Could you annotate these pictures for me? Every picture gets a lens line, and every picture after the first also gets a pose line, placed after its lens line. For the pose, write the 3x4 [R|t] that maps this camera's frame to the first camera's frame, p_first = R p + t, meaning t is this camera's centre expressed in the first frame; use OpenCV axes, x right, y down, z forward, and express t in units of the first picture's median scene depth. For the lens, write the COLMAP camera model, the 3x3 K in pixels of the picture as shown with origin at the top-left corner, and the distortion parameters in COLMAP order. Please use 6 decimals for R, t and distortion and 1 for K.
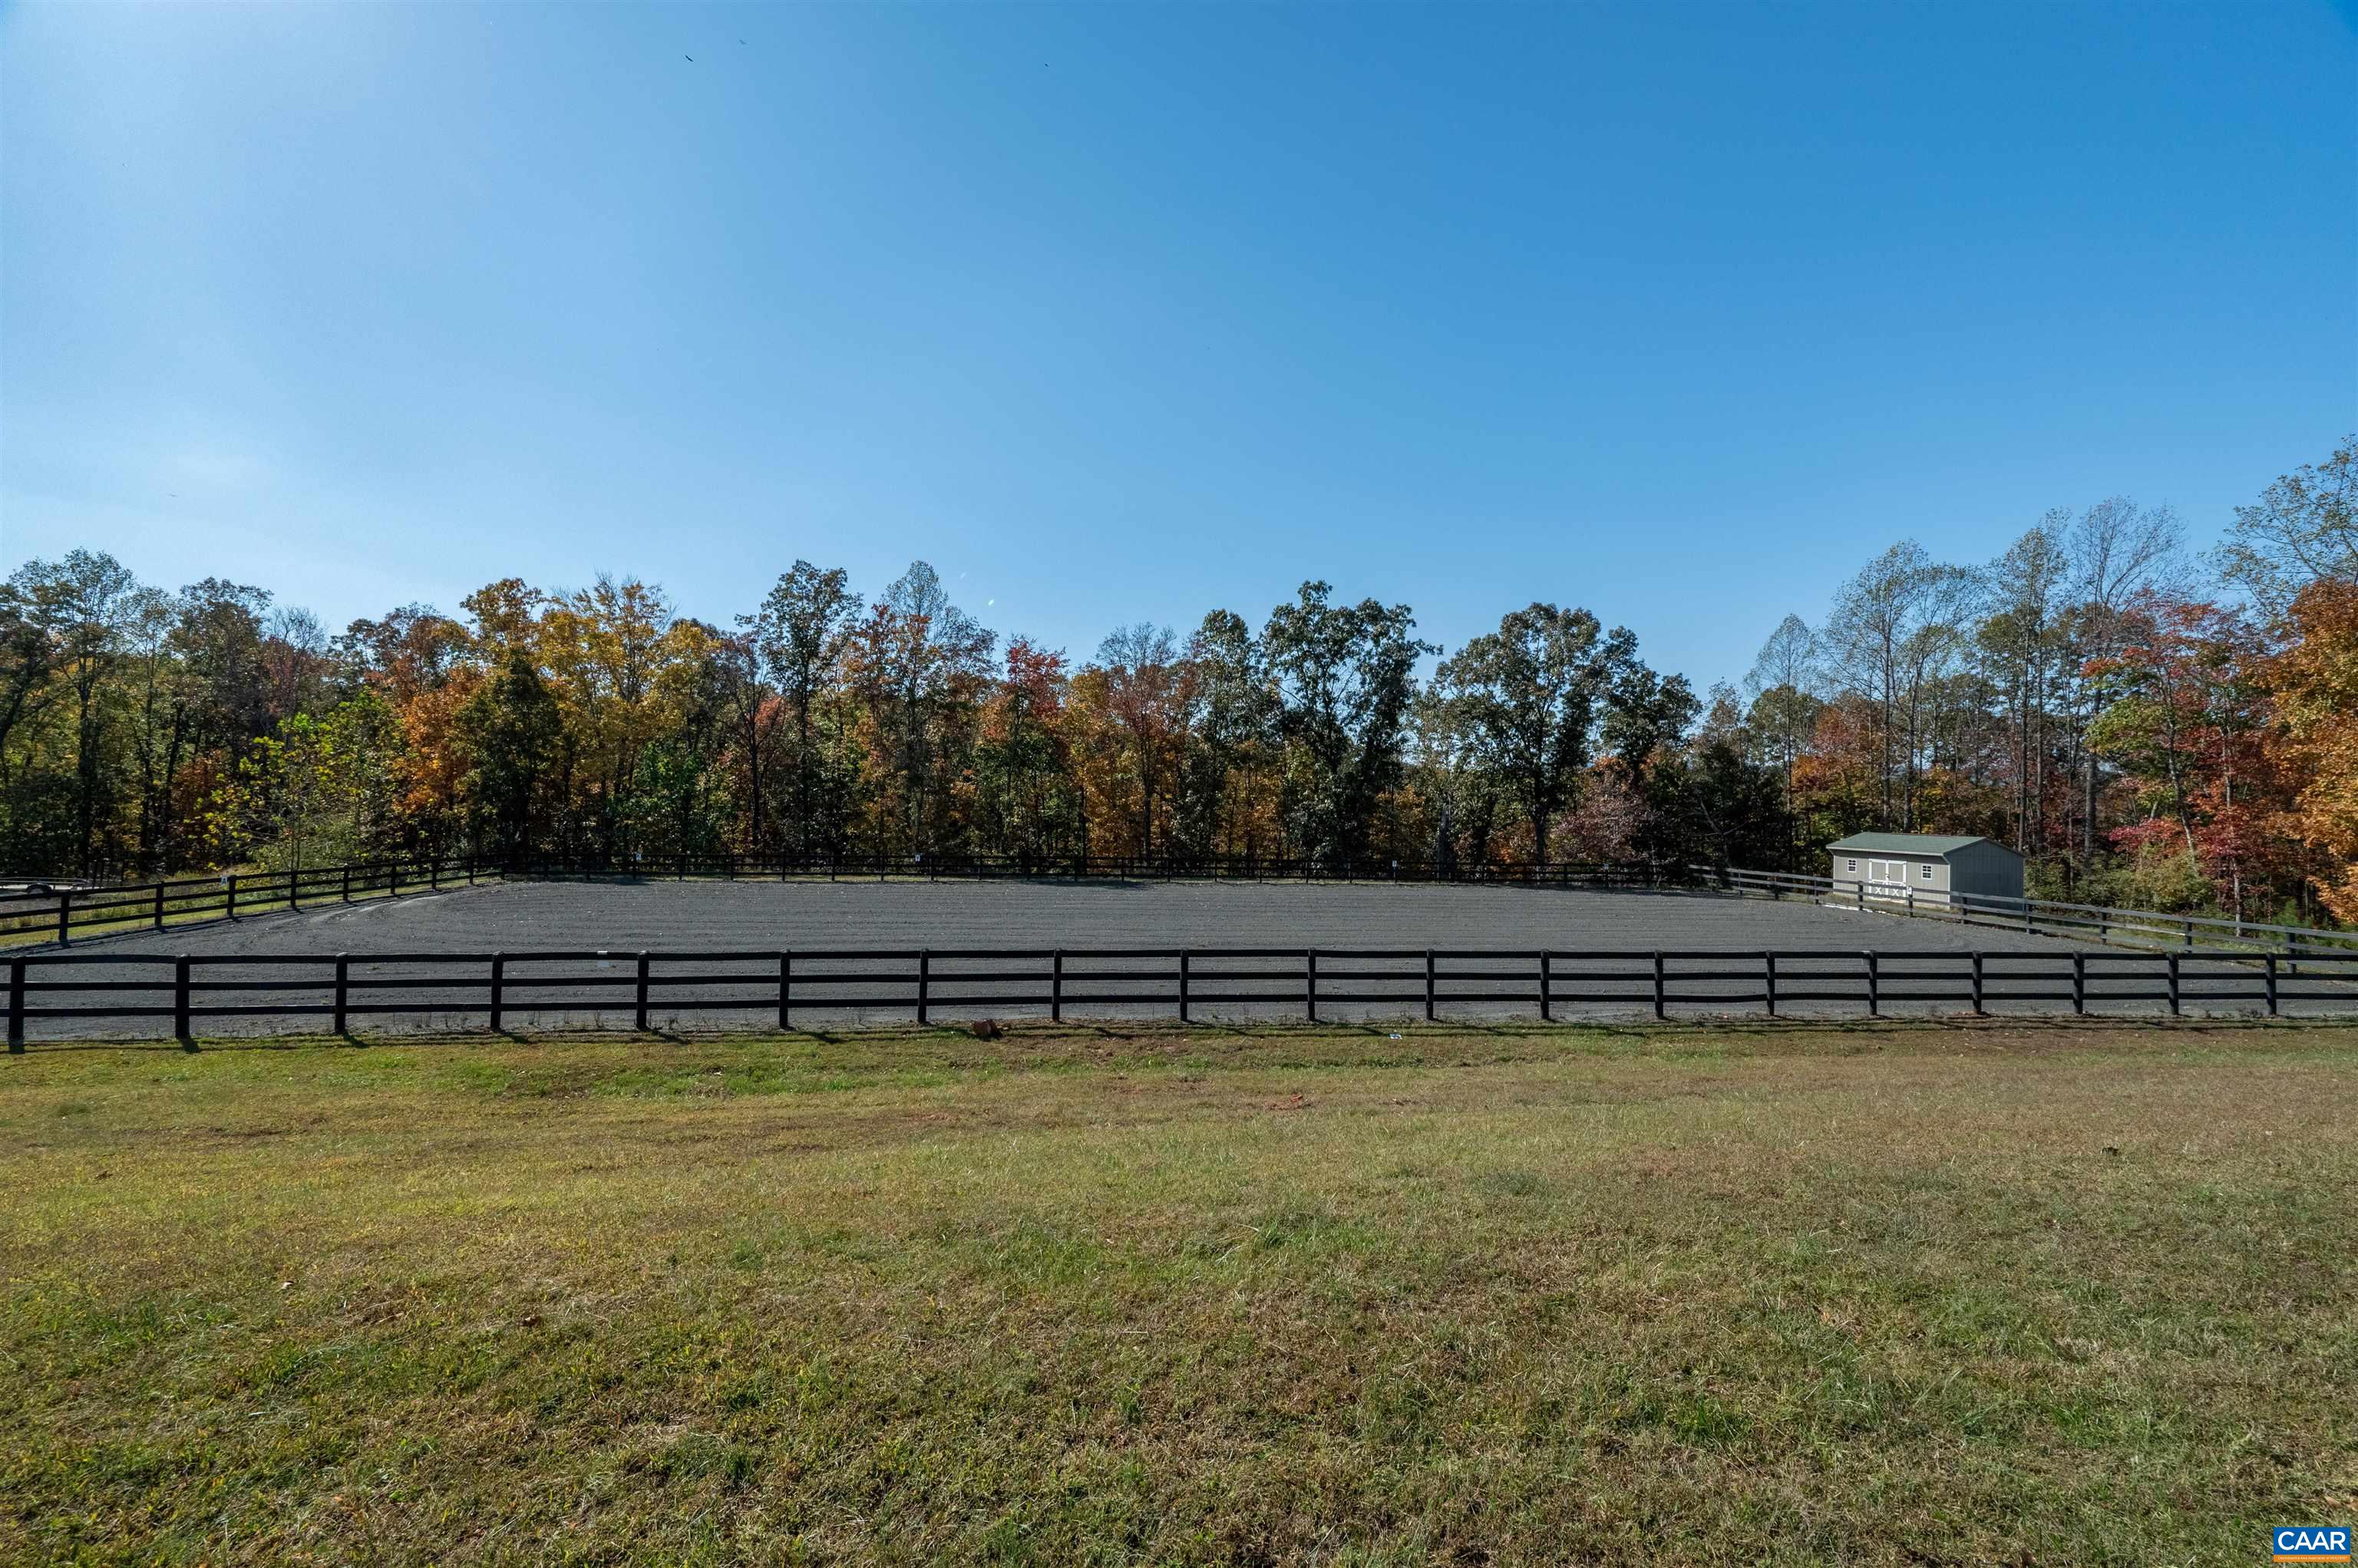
lens RADIAL K [[930.7, 0, 1188.3], [0, 930.7, 770.7], [0, 0, 1]] dist [0.004468, 0.000357]
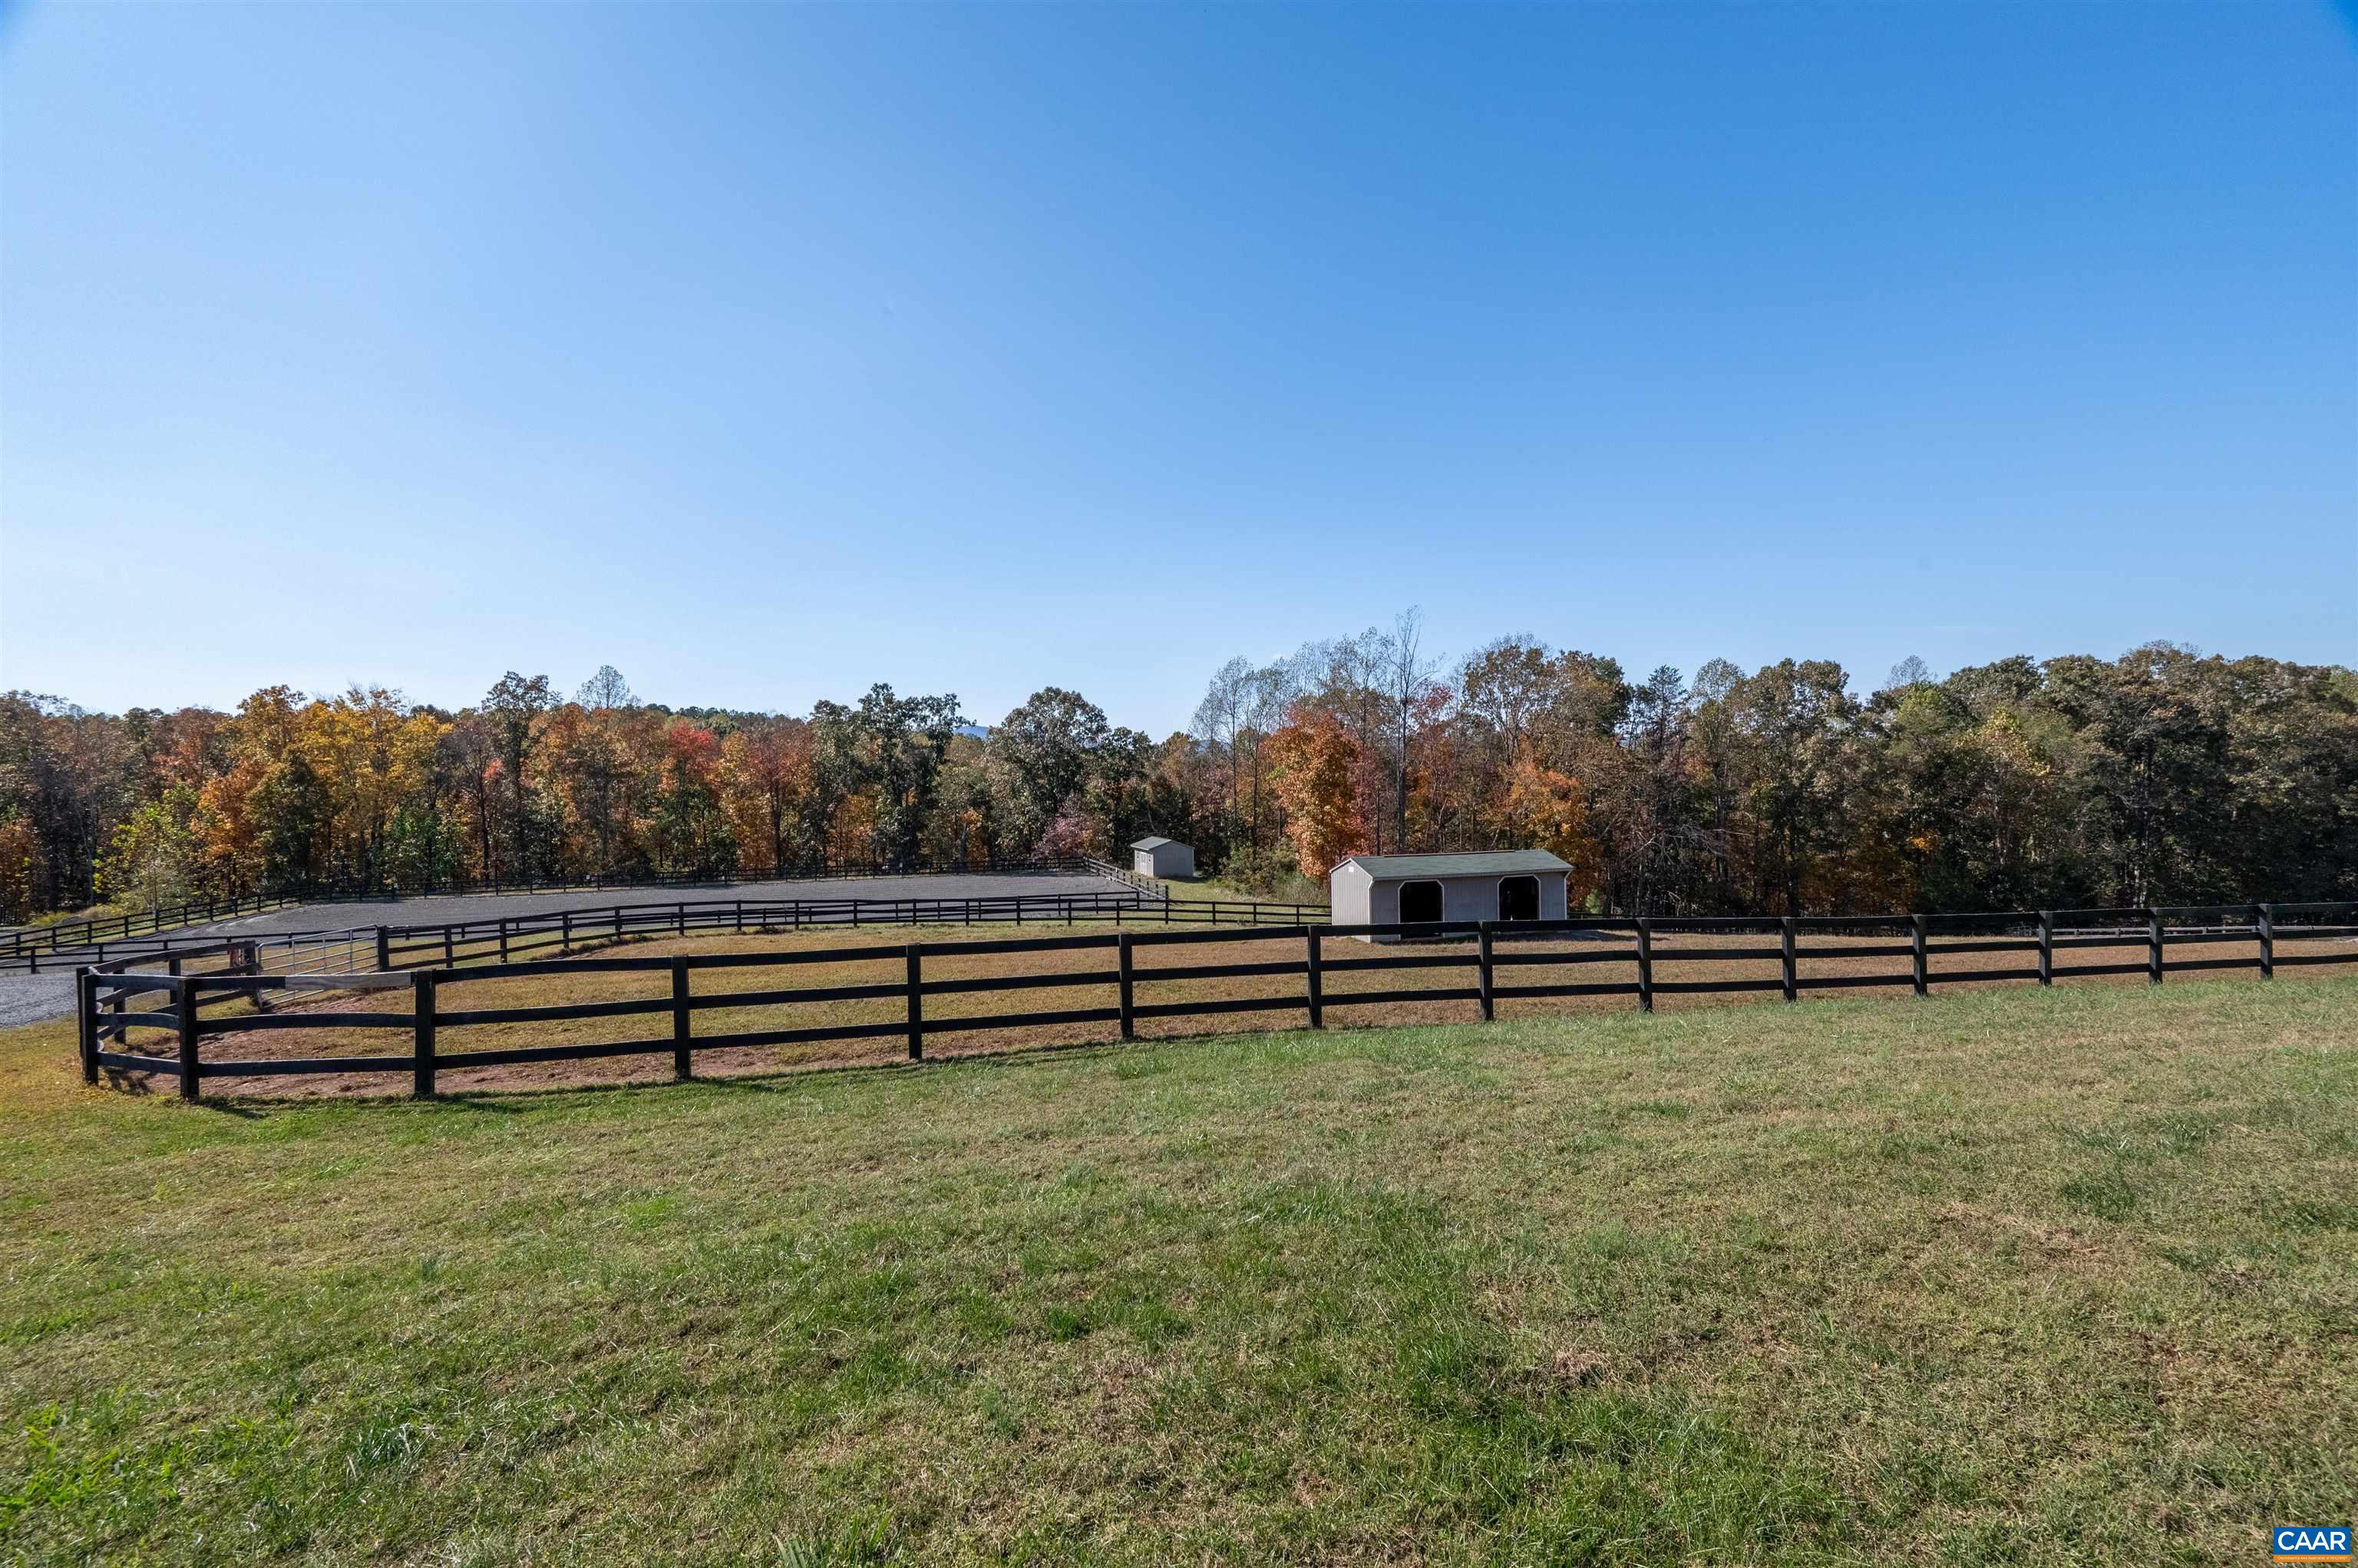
lens RADIAL K [[930.7, 0, 1176.9], [0, 930.7, 777.9], [0, 0, 1]] dist [0.004468, 0.000357]
pose [[0.984434, -0.032342, 0.172751, 0.335428], [0.028244, 0.999260, 0.026129, -0.069776], [-0.173468, -0.020843, 0.984619, -0.587503]]
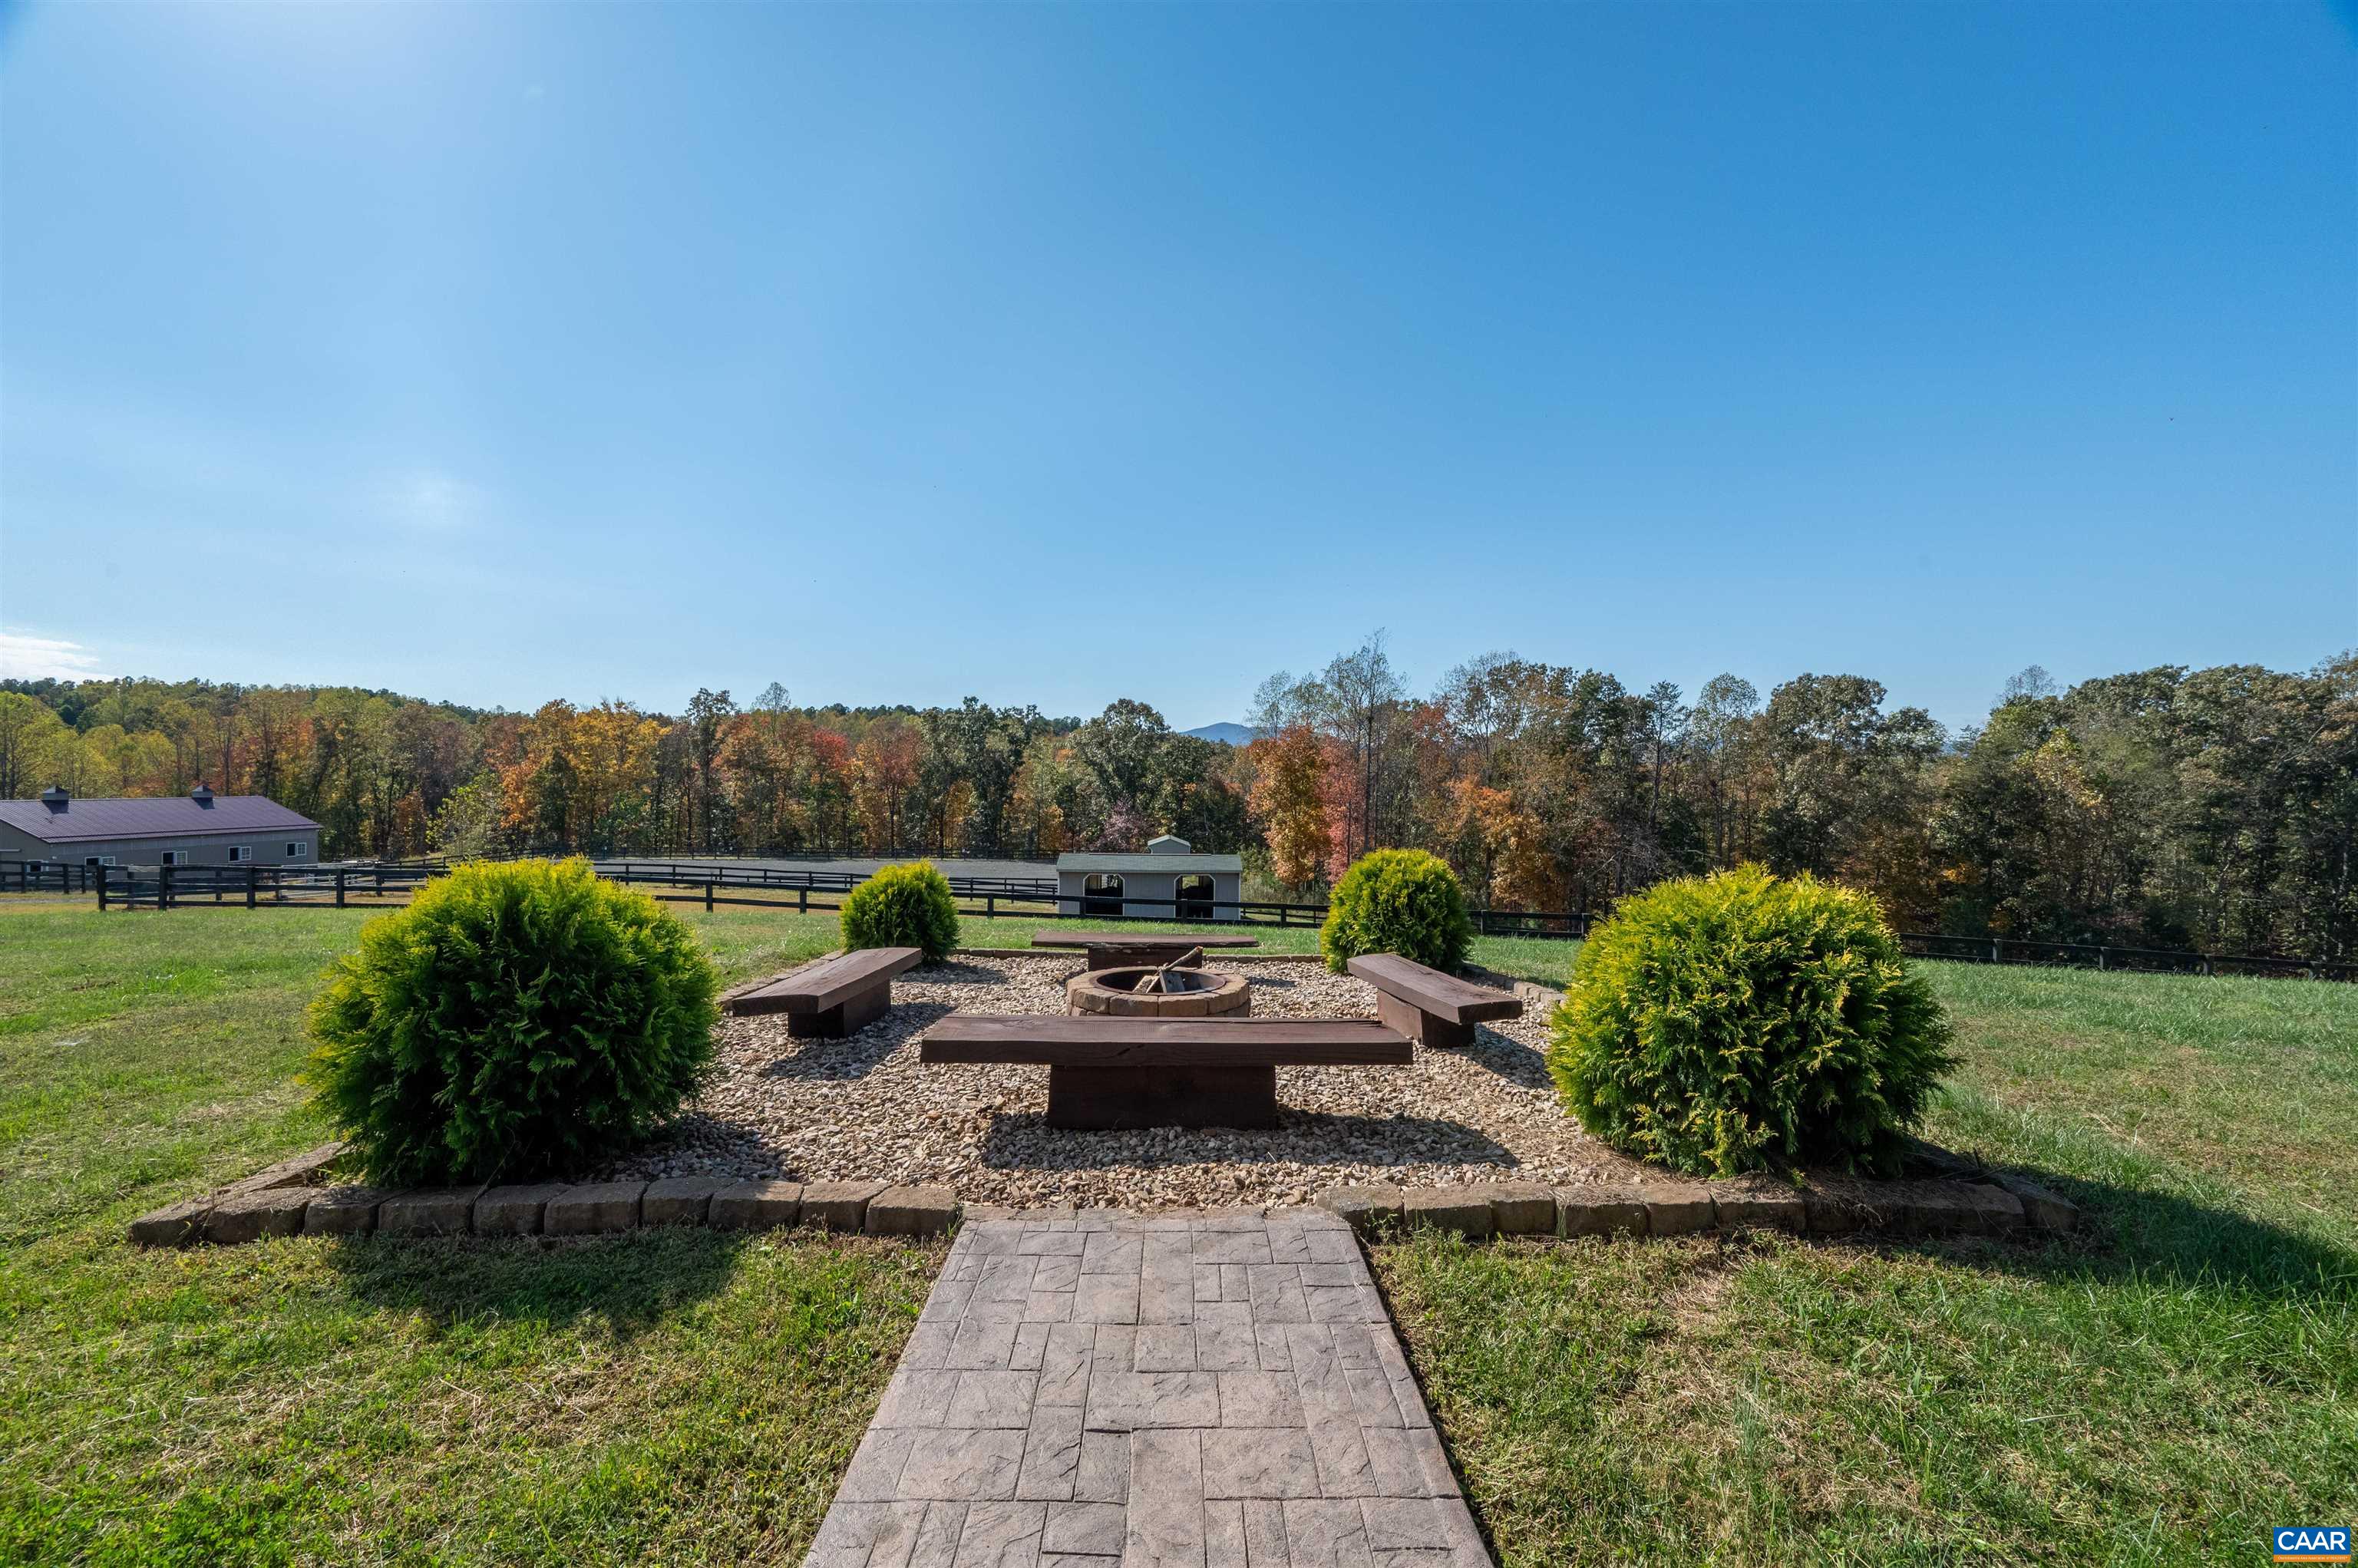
lens RADIAL K [[930.7, 0, 1190.6], [0, 930.7, 795.5], [0, 0, 1]] dist [0.004468, 0.000357]
pose [[0.996241, -0.007077, -0.086334, 0.695593], [0.010639, 0.999108, 0.040869, -0.075893], [0.085968, -0.041634, 0.995428, -0.757452]]
